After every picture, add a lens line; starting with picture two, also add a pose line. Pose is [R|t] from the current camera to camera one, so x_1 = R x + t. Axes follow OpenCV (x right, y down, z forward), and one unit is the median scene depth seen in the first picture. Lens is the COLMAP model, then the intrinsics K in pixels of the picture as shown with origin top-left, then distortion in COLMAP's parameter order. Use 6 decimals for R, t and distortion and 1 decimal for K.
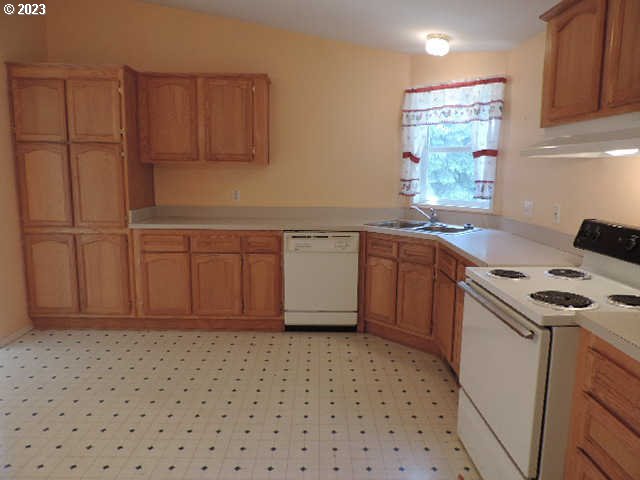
lens RADIAL K [[453.2, 0, 325.7], [0, 453.2, 241.3], [0, 0, 1]] dist [-0.016156, -0.008856]
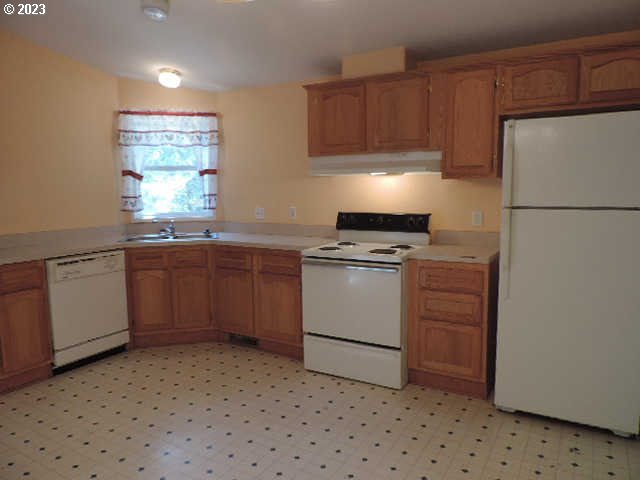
lens RADIAL K [[453.2, 0, 318.7], [0, 453.2, 241.3], [0, 0, 1]] dist [-0.016156, -0.008856]
pose [[0.526869, -0.118665, 0.841622, -0.536356], [0.151254, 0.987491, 0.044544, -0.016817], [-0.836380, 0.103830, 0.538227, 0.097747]]
